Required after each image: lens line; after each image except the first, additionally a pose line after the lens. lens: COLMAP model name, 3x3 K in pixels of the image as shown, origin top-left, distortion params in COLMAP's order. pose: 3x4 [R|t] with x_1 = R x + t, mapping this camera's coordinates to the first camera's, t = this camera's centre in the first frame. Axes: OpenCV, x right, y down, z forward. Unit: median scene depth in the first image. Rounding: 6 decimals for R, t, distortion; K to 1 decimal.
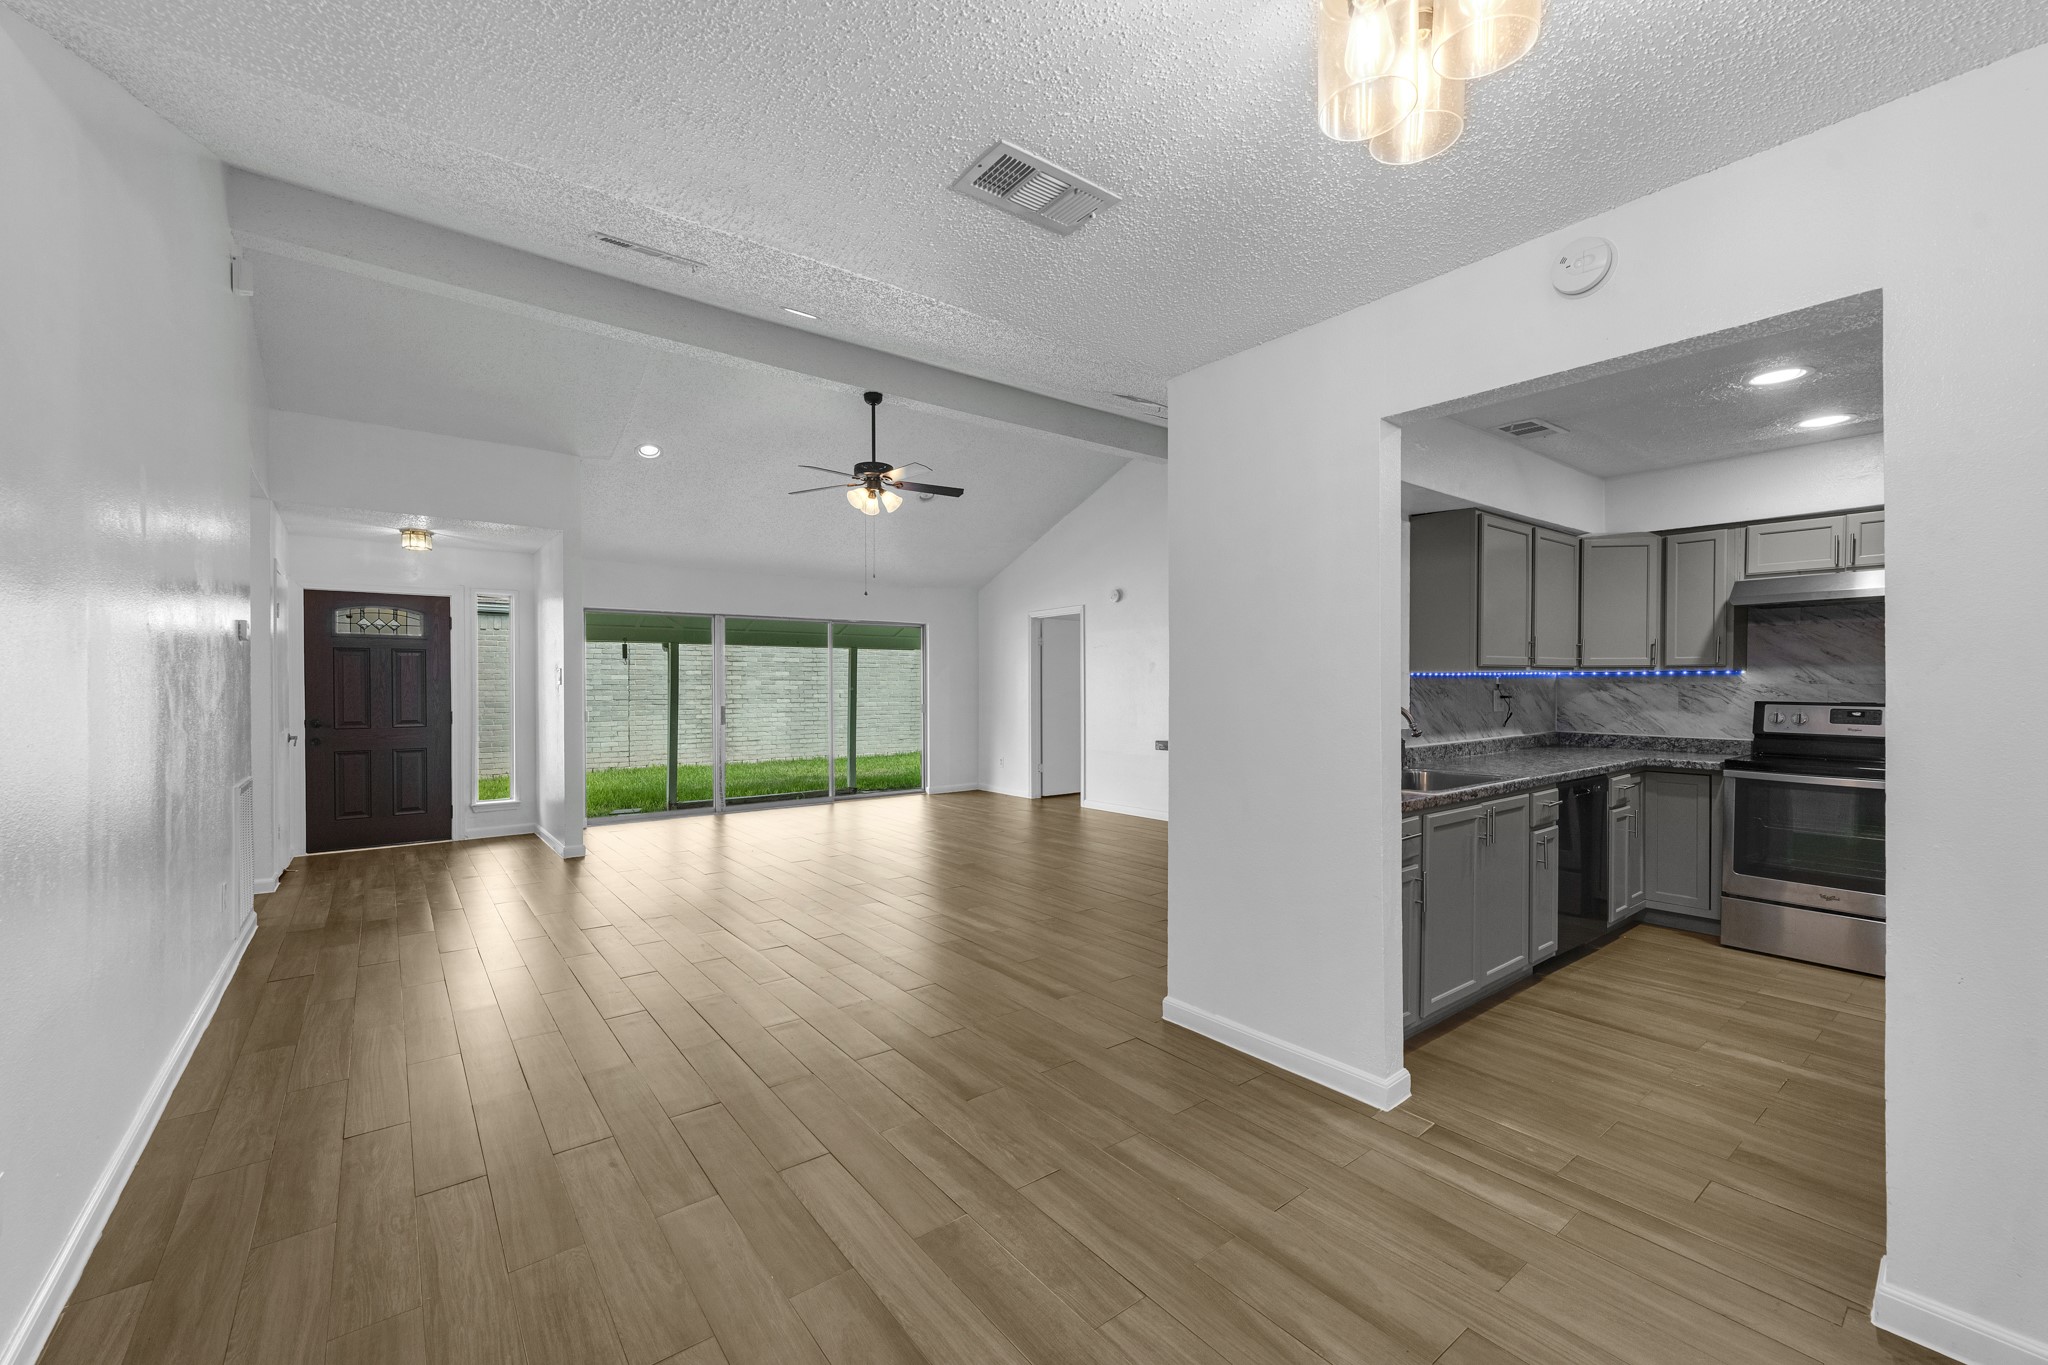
lens RADIAL K [[833.5, 0, 1025.8], [0, 833.5, 691.5], [0, 0, 1]] dist [0.007790, 0.000049]
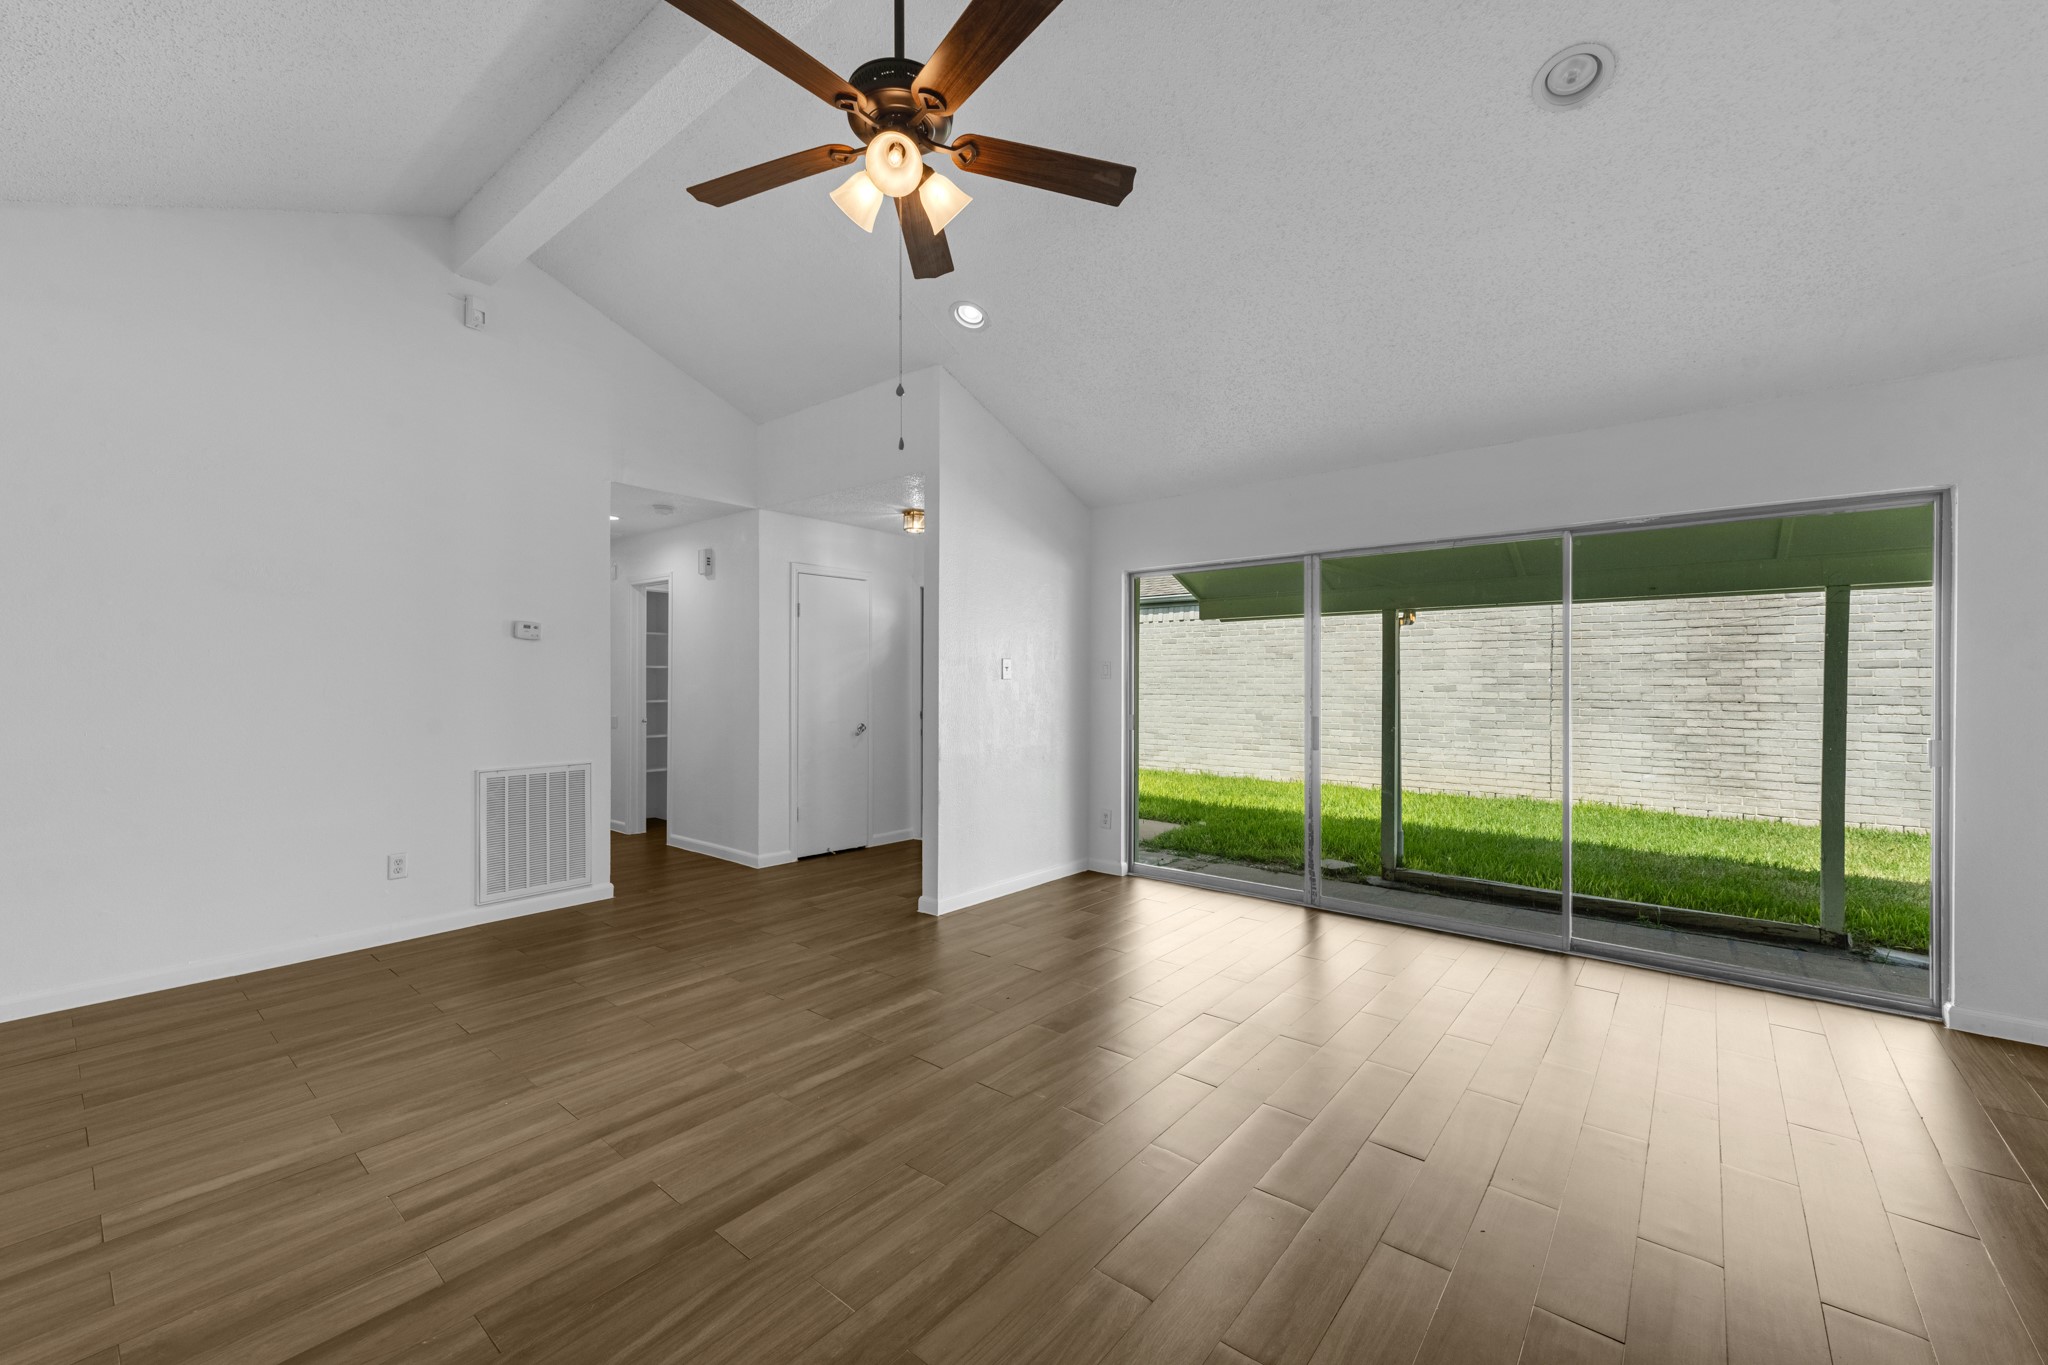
lens RADIAL K [[820.7, 0, 1049.0], [0, 820.7, 671.5], [0, 0, 1]] dist [-0.000023, -0.000012]
pose [[0.234996, 0.003486, -0.971990, 0.223157], [-0.007739, 0.999969, 0.001715, -0.030171], [0.971965, 0.007119, 0.235016, 1.263664]]
